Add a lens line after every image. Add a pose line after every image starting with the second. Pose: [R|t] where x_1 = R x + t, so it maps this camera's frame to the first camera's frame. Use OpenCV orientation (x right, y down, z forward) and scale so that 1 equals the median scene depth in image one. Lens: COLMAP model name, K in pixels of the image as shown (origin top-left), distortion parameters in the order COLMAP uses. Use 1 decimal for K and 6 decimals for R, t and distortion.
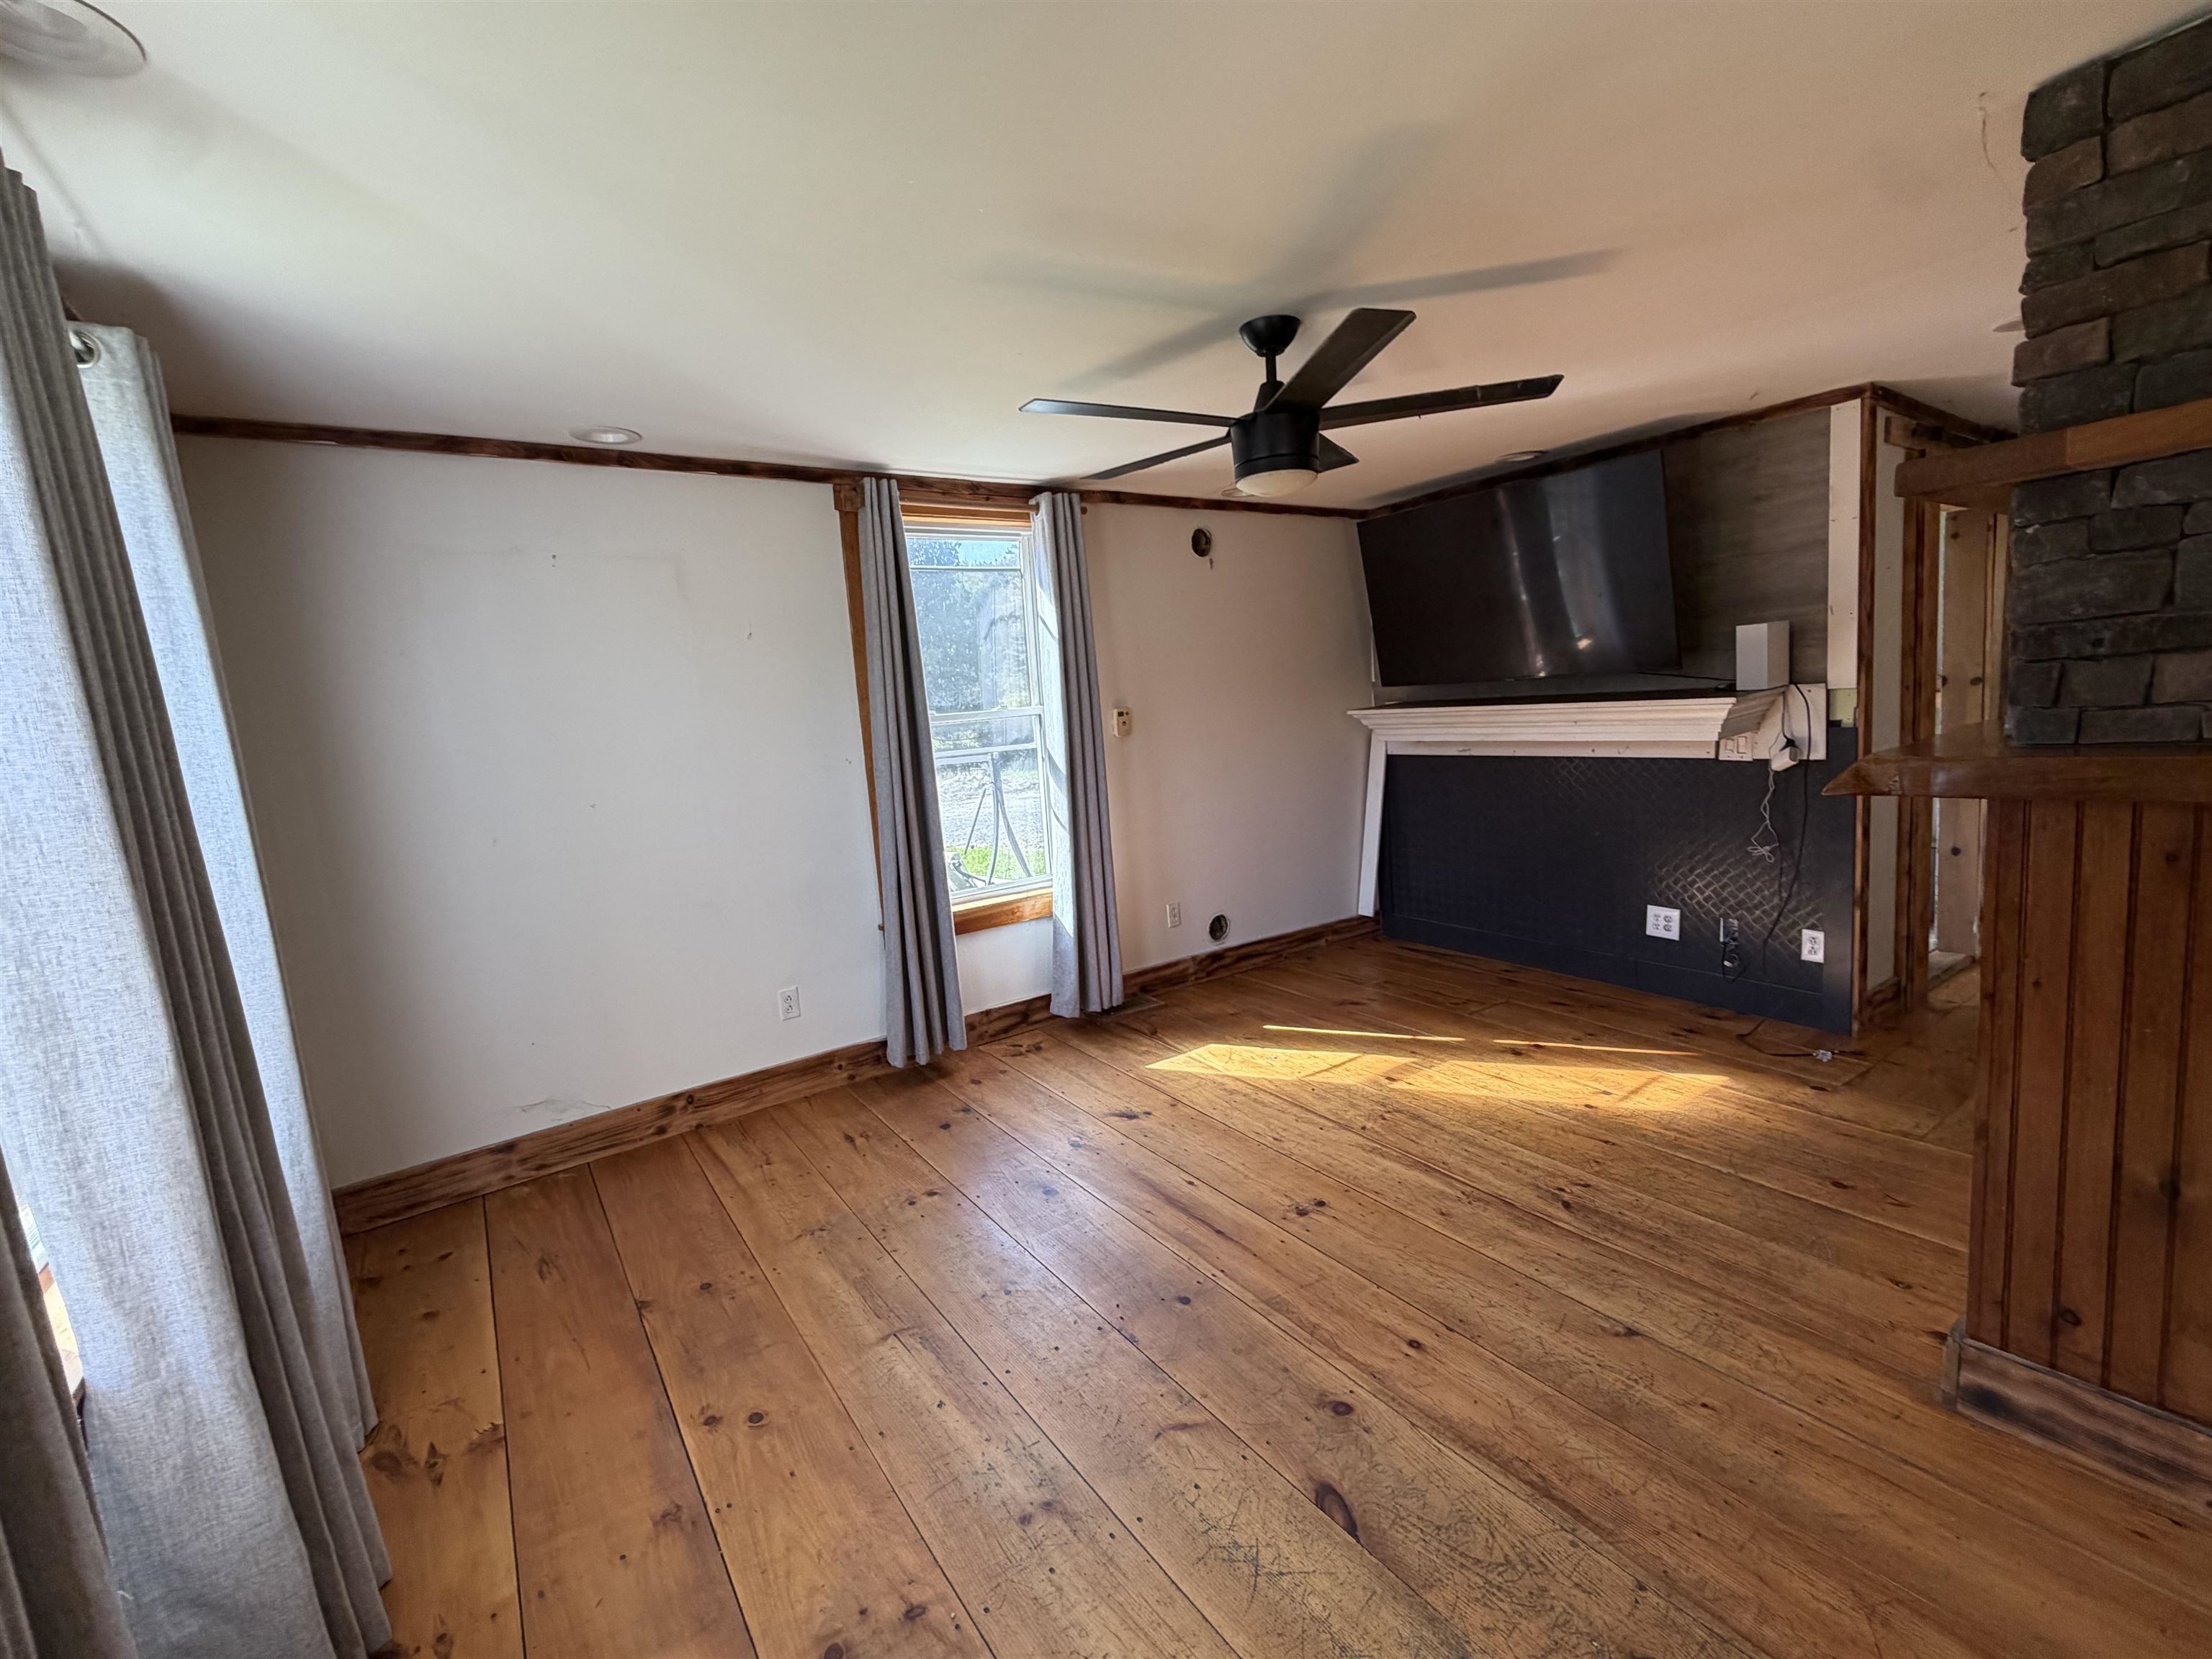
lens RADIAL K [[971.3, 0, 1108.3], [0, 971.3, 827.1], [0, 0, 1]] dist [0.001910, -0.000786]
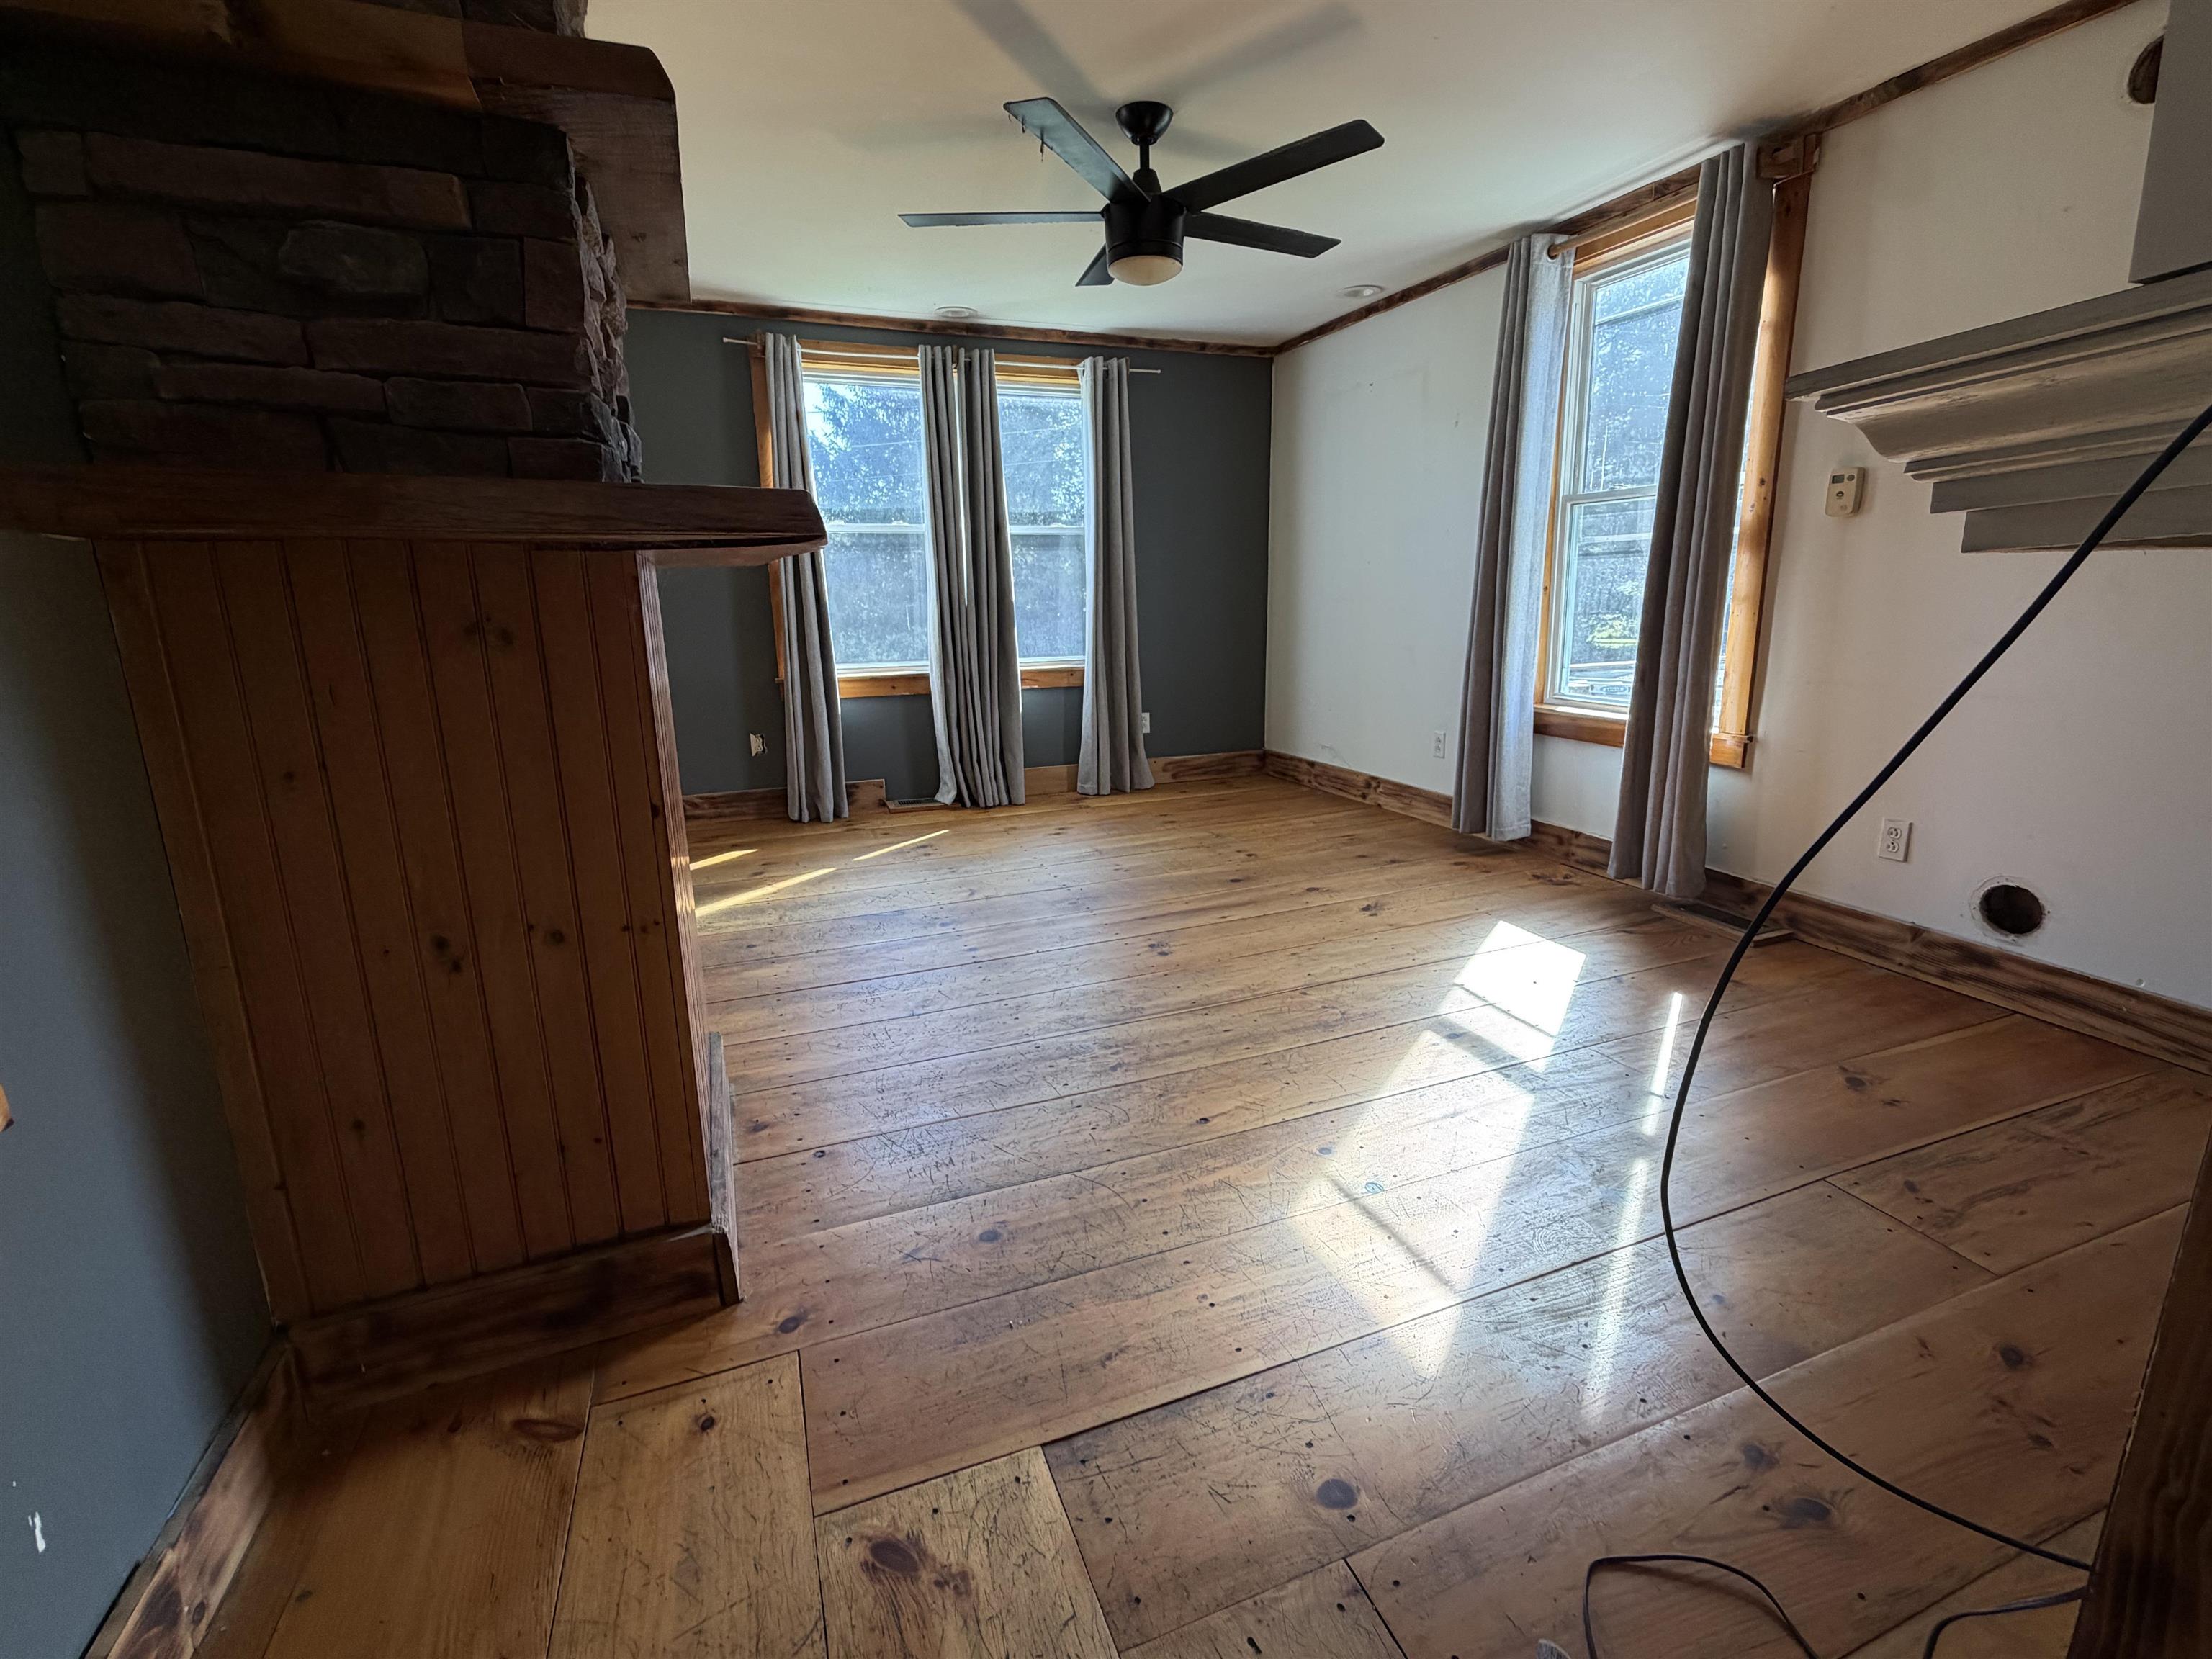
lens RADIAL K [[971.3, 0, 1109.4], [0, 971.3, 826.8], [0, 0, 1]] dist [0.001910, -0.000786]
pose [[-0.228070, 0.303796, -0.925036, 1.107513], [-0.093705, 0.938817, 0.331425, -0.102298], [0.969125, 0.162268, -0.185649, 1.019193]]
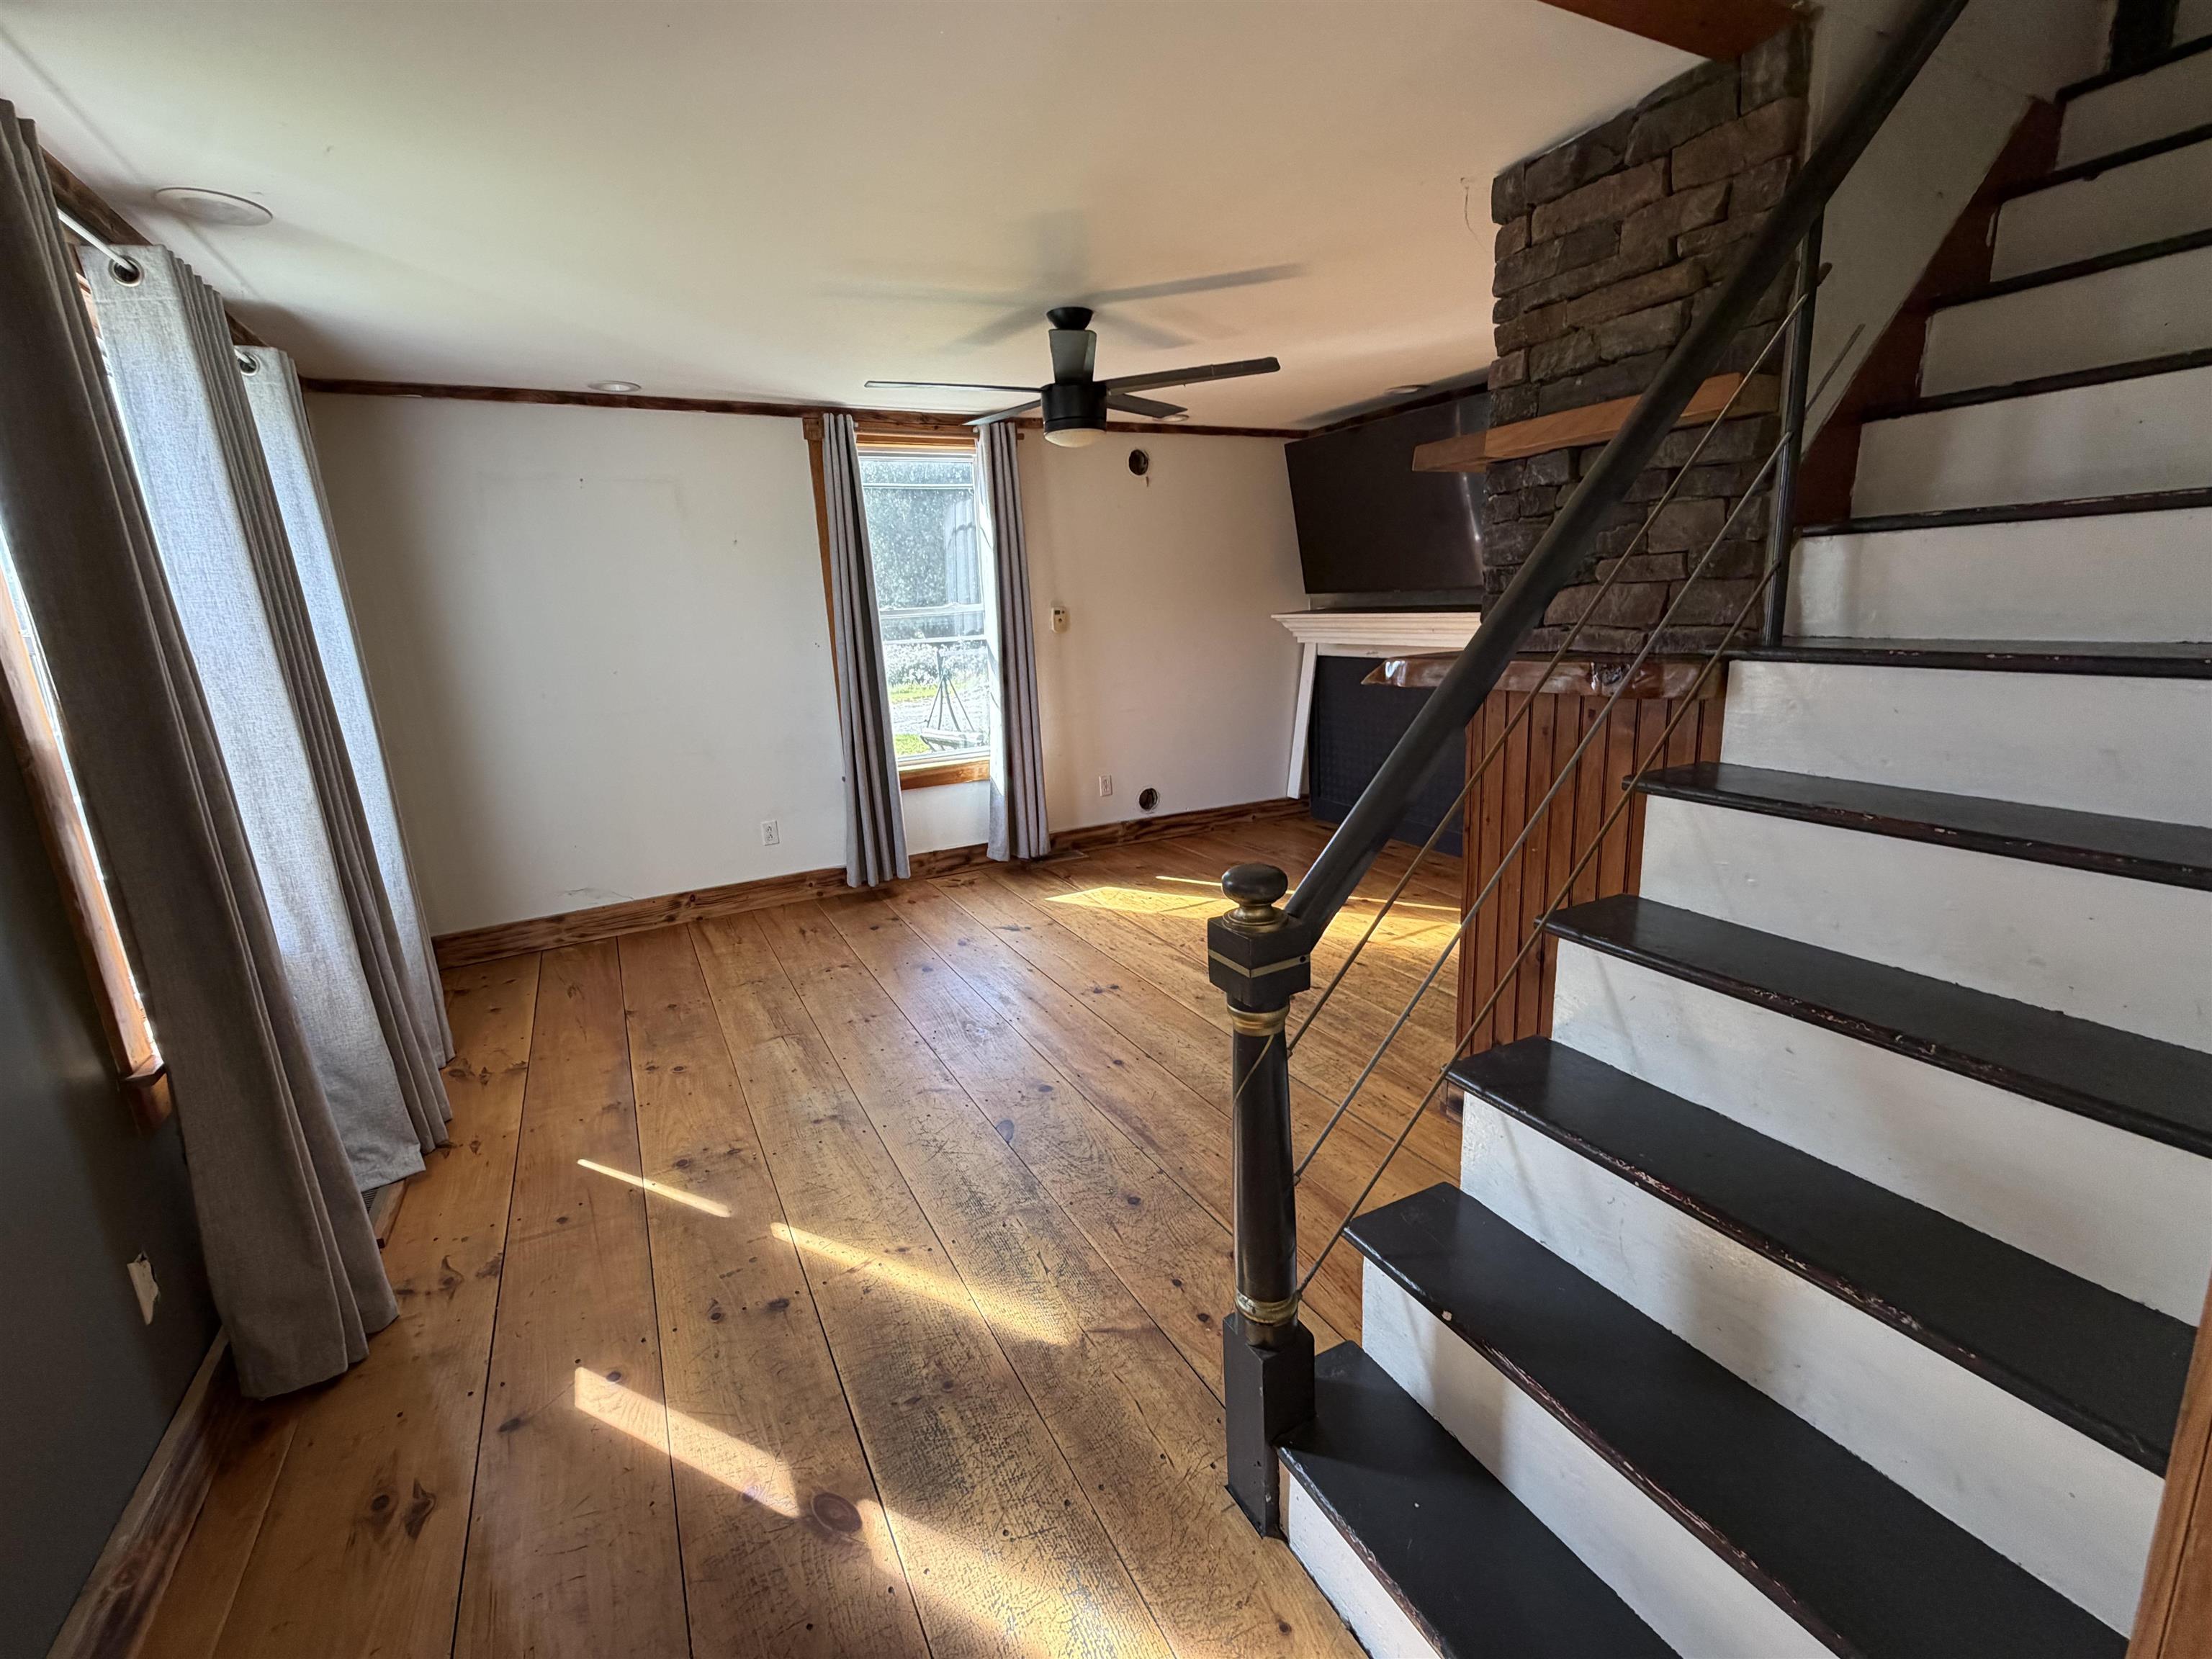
lens RADIAL K [[971.3, 0, 1106.1], [0, 971.3, 826.7], [0, 0, 1]] dist [0.001910, -0.000786]
pose [[0.993127, 0.049672, -0.105980, 0.306802], [-0.038392, 0.993631, 0.105941, 0.022569], [0.110567, -0.101144, 0.988709, -0.278875]]
